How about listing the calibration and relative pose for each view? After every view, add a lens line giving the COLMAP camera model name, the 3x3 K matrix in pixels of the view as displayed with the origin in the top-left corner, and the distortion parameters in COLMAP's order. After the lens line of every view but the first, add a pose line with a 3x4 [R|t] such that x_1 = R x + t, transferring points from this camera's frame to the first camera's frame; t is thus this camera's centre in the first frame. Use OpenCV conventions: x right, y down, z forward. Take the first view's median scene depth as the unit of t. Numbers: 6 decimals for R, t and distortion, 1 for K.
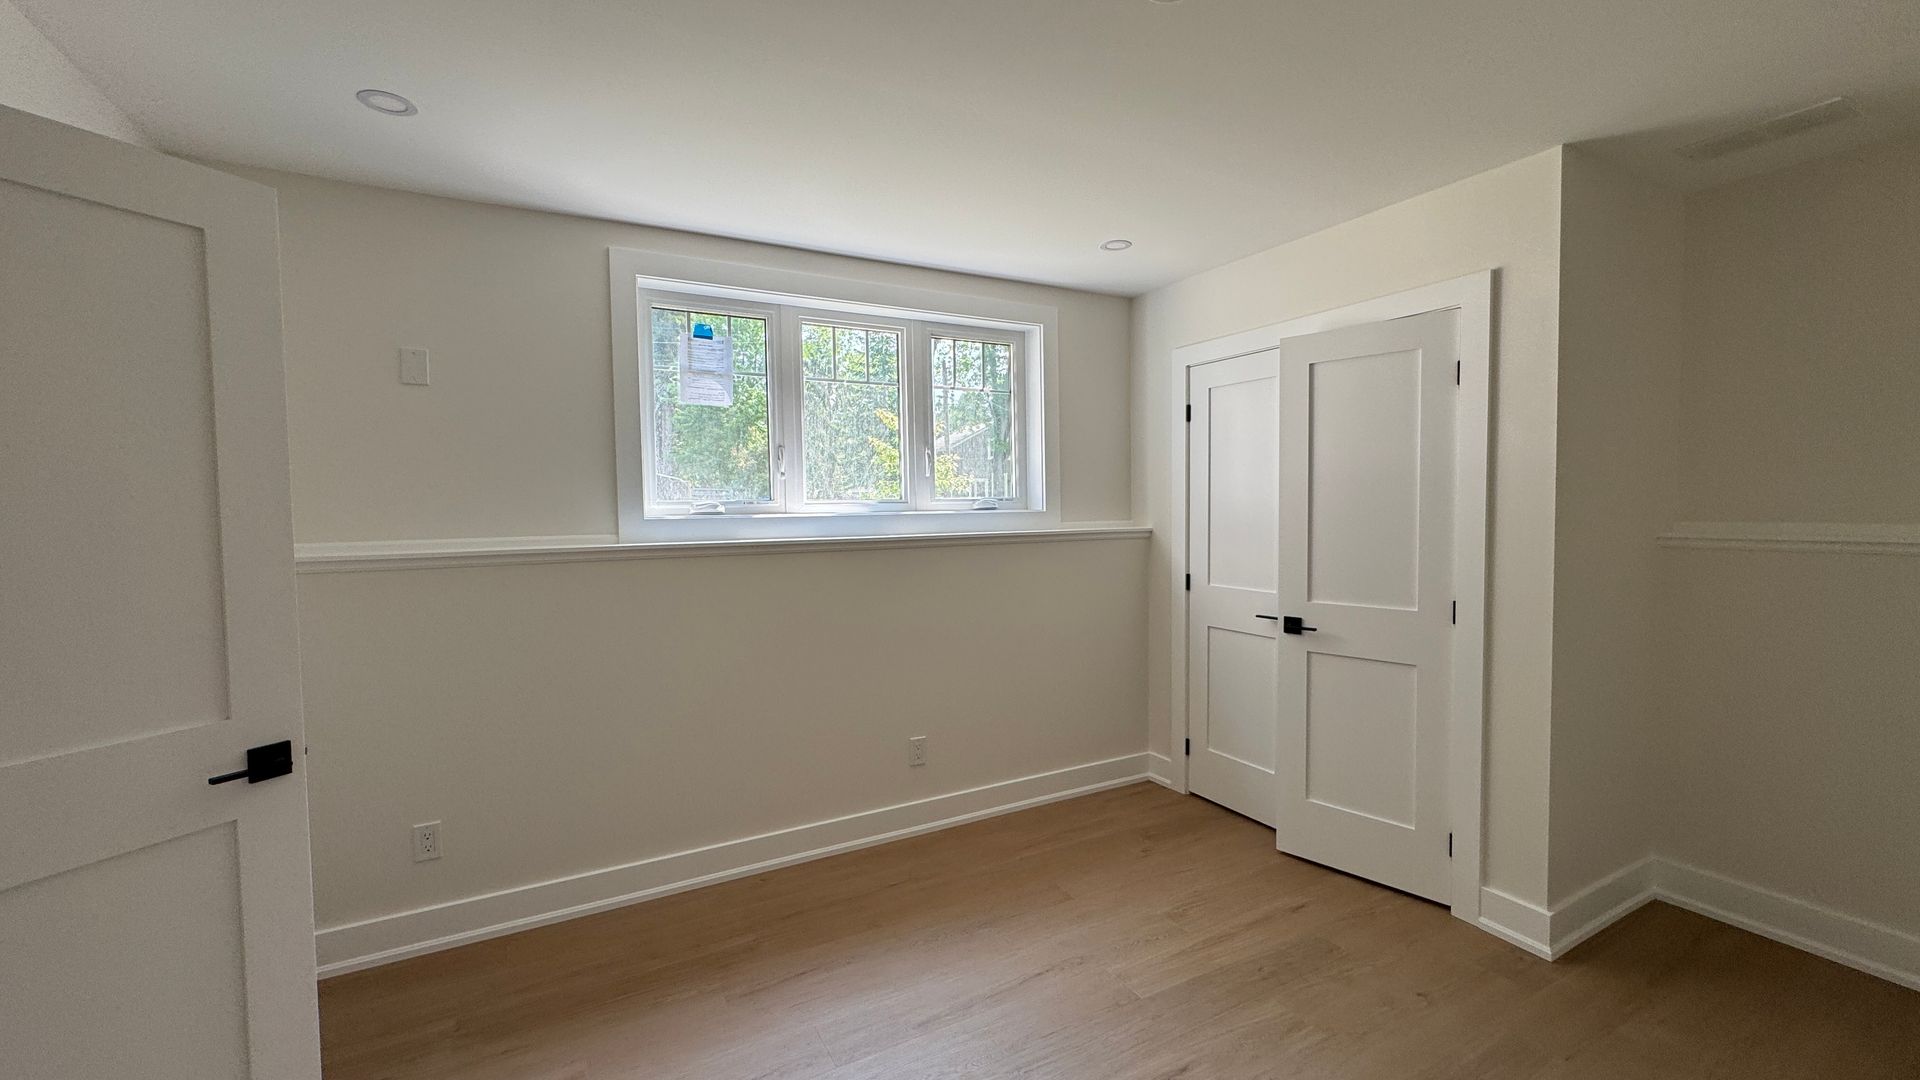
lens RADIAL K [[769.1, 0, 960.0], [0, 769.1, 540.0], [0, 0, 1]] dist [0.000049, -0.000081]
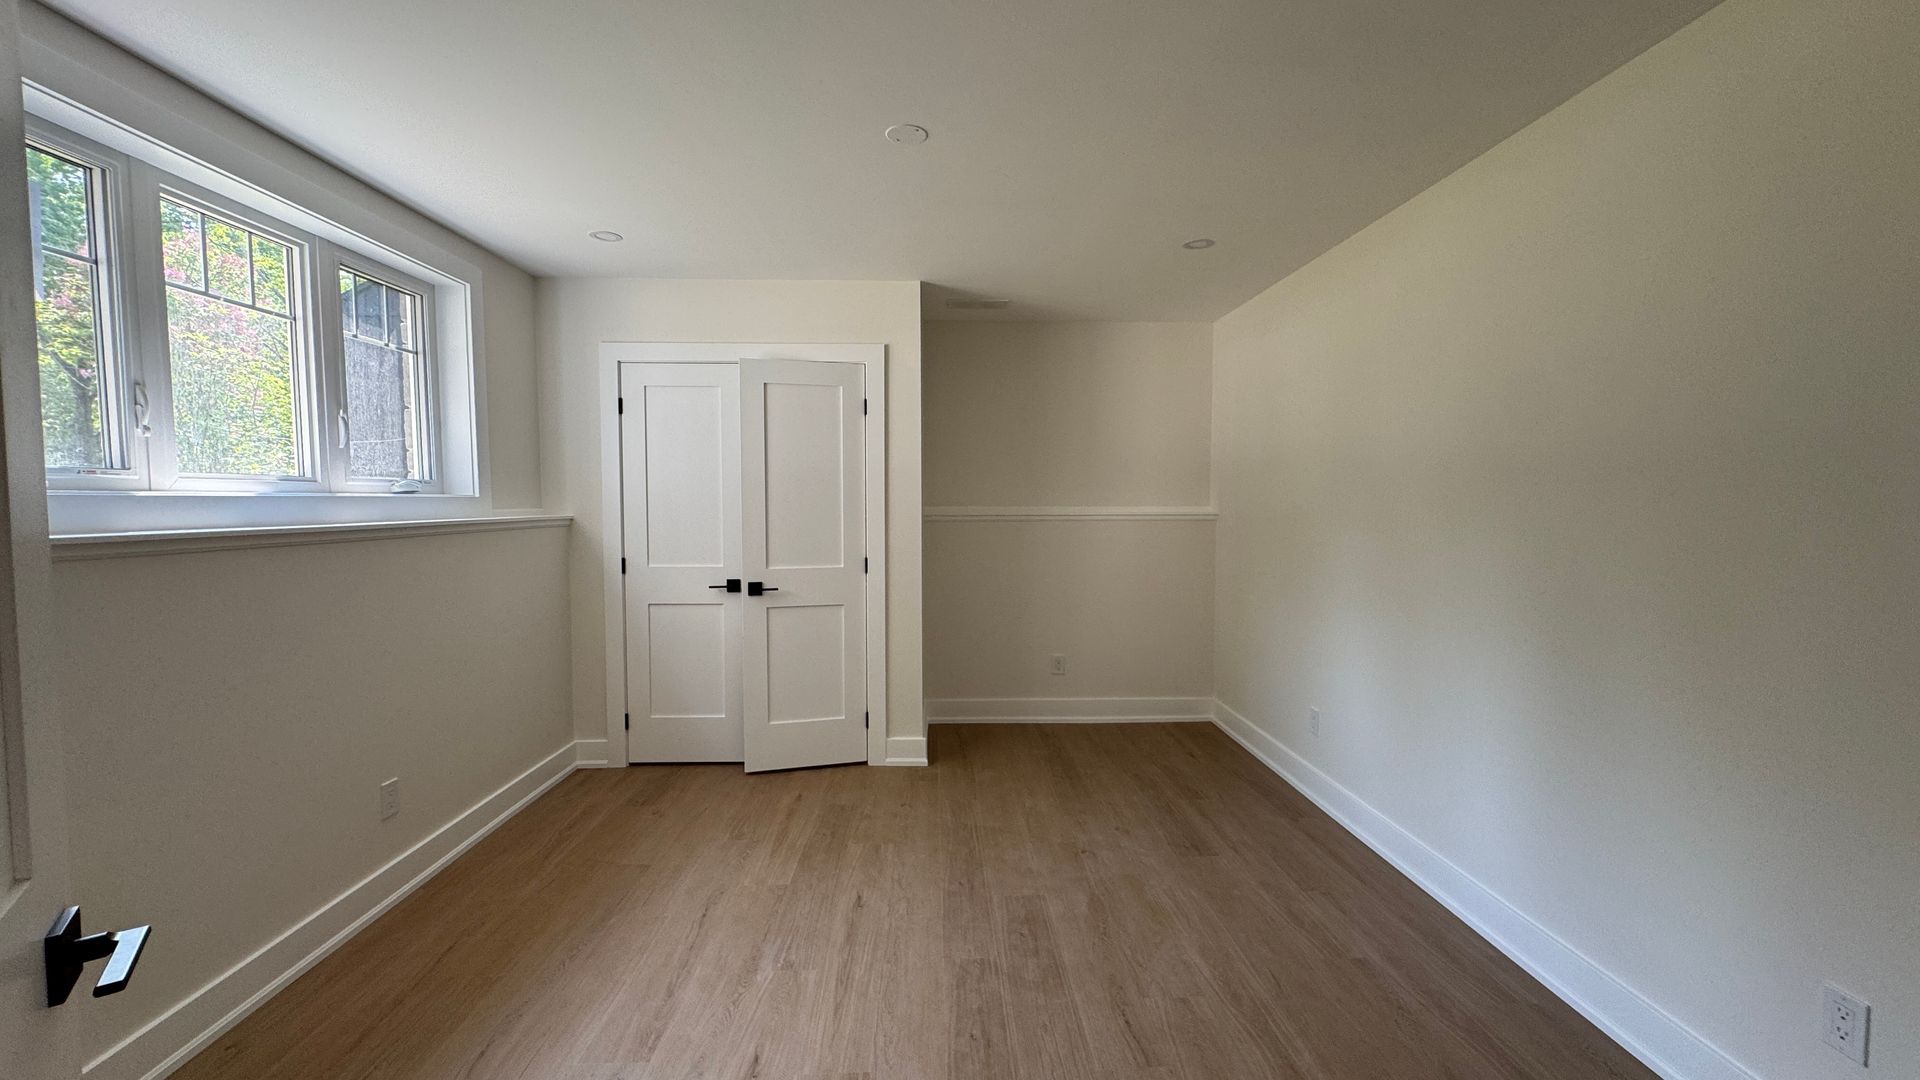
lens RADIAL K [[769.1, 0, 960.0], [0, 769.1, 540.0], [0, 0, 1]] dist [0.000049, -0.000081]
pose [[0.447370, -0.033523, 0.893720, -0.485169], [0.038041, 0.999106, 0.018434, 0.019068], [-0.893540, 0.025752, 0.448245, 0.122057]]
